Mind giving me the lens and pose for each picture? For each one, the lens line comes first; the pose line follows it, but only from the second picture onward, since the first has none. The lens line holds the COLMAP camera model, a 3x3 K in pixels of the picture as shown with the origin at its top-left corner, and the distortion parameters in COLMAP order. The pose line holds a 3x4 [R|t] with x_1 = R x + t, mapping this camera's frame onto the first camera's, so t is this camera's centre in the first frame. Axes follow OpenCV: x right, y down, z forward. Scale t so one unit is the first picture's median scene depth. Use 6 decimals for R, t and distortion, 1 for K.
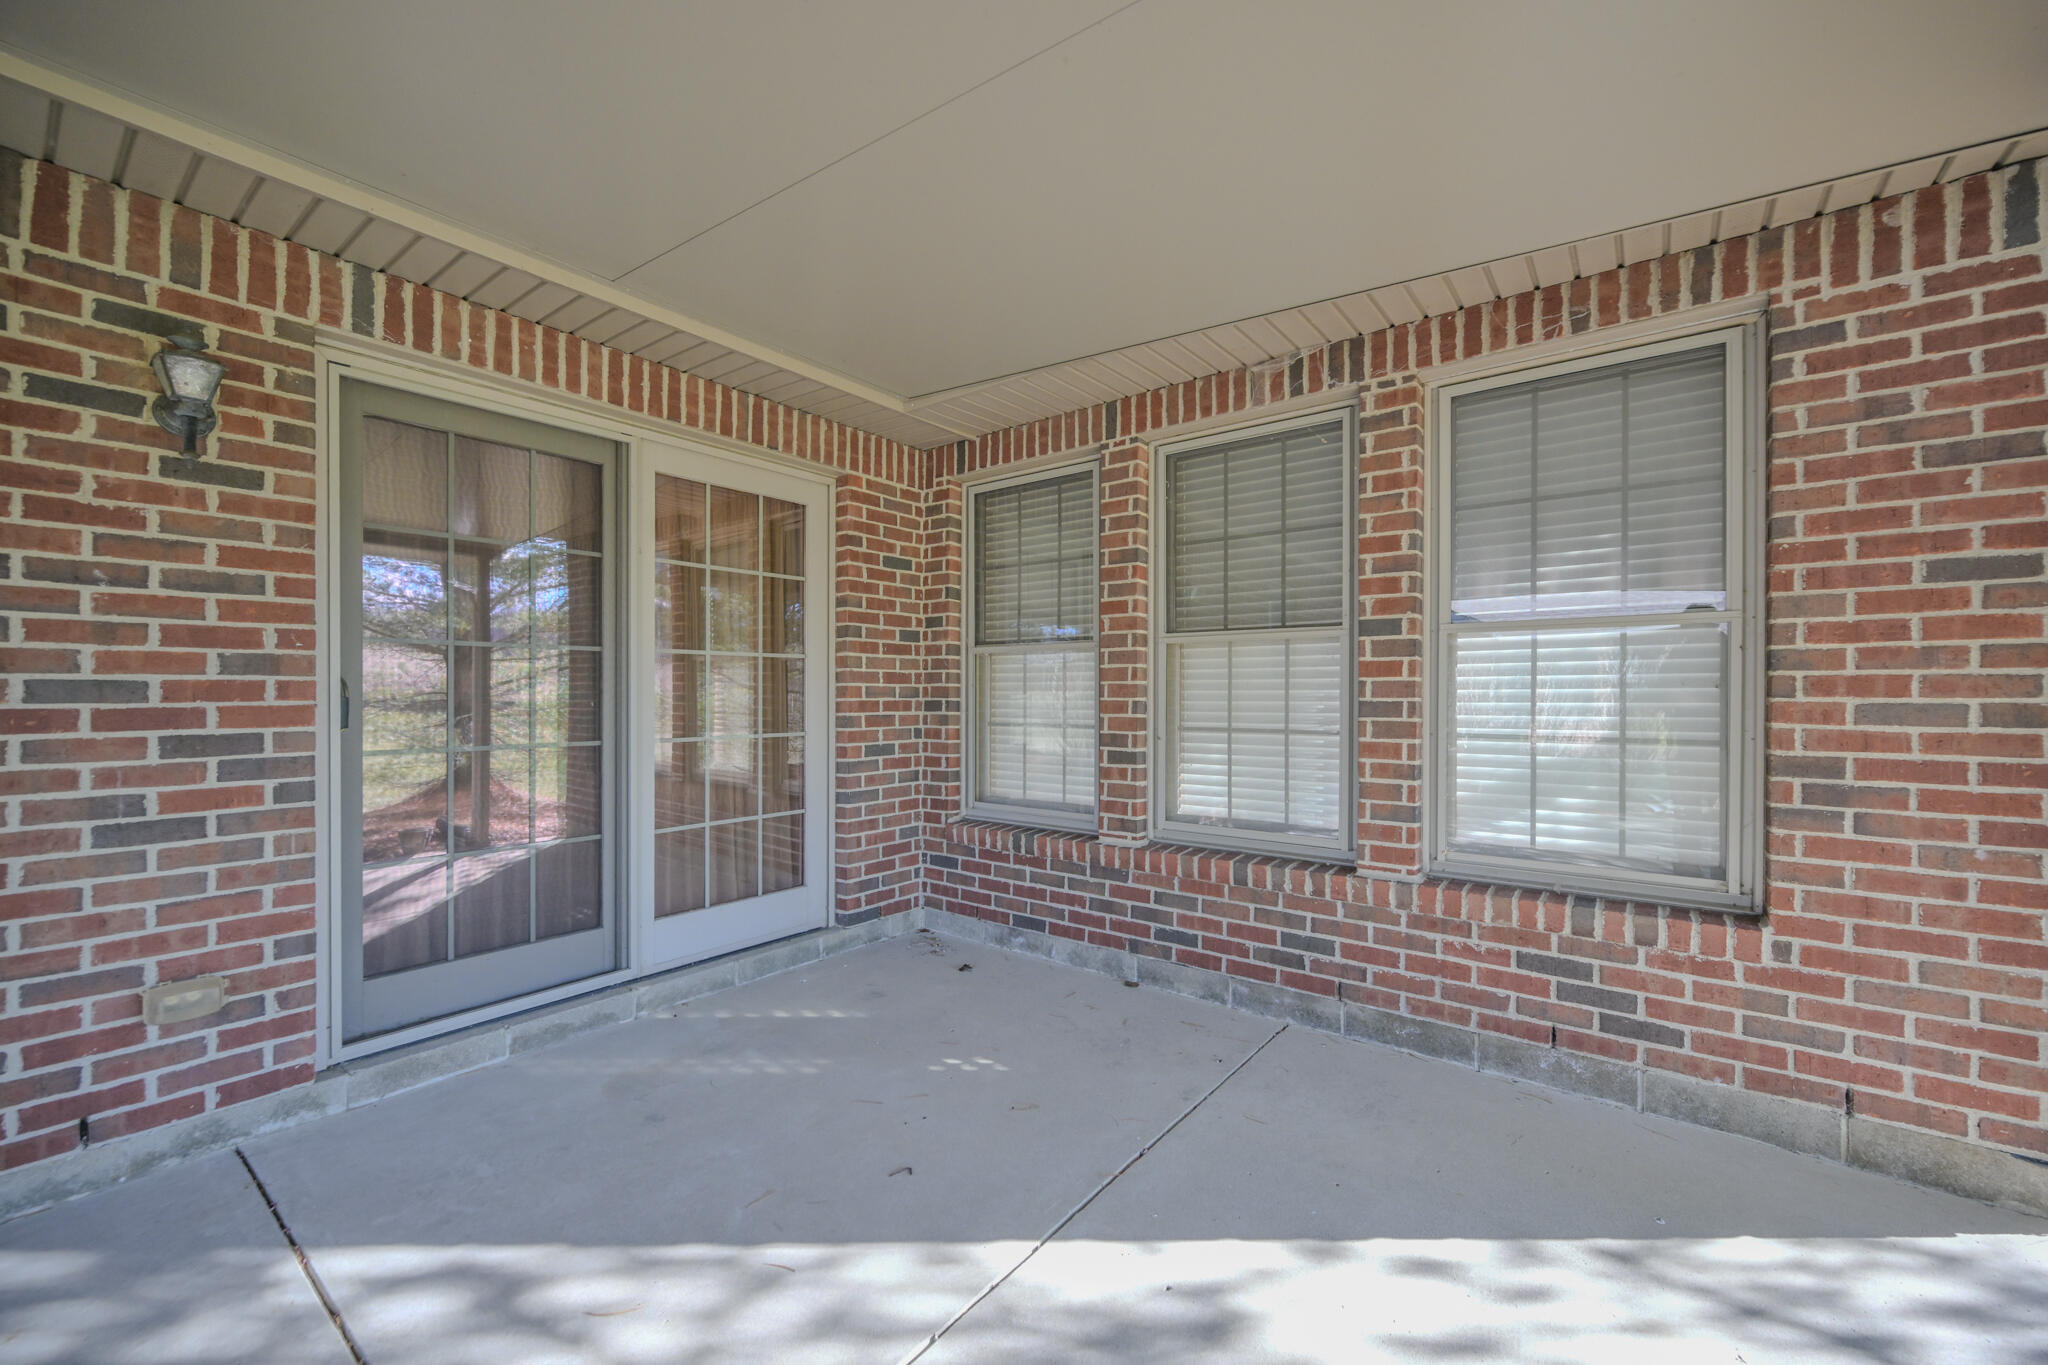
lens RADIAL K [[836.5, 0, 1030.0], [0, 836.5, 689.9], [0, 0, 1]] dist [-0.003490, 0.000257]
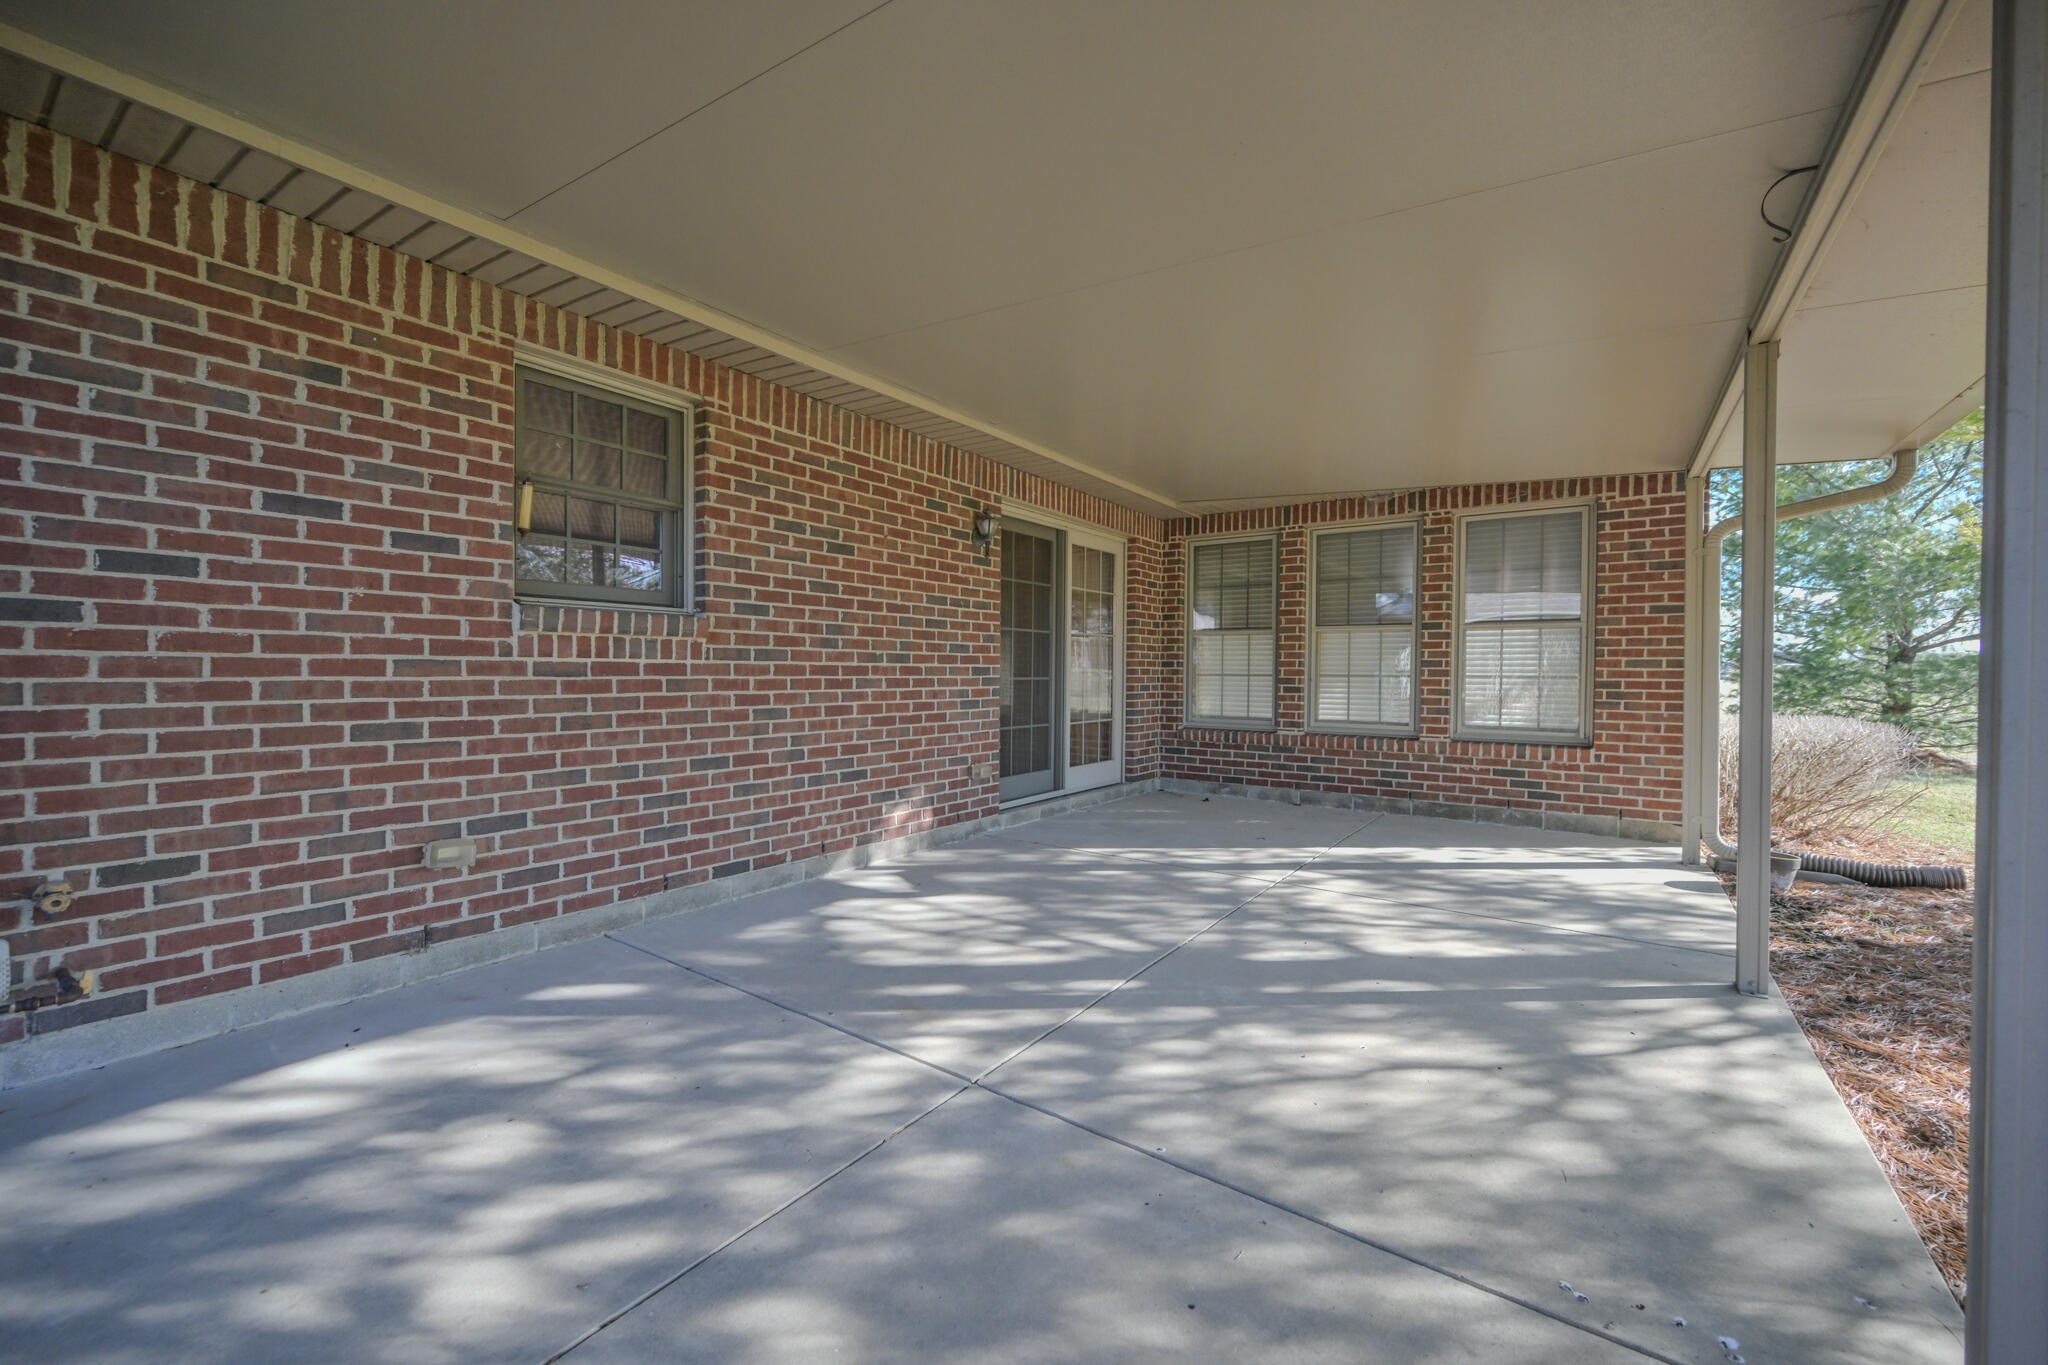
lens RADIAL K [[836.5, 0, 1016.8], [0, 836.5, 675.2], [0, 0, 1]] dist [-0.003490, 0.000257]
pose [[0.999385, 0.007770, 0.034197, -0.734628], [-0.008104, 0.999921, 0.009637, 0.040961], [-0.034120, -0.009908, 0.999369, -1.137930]]
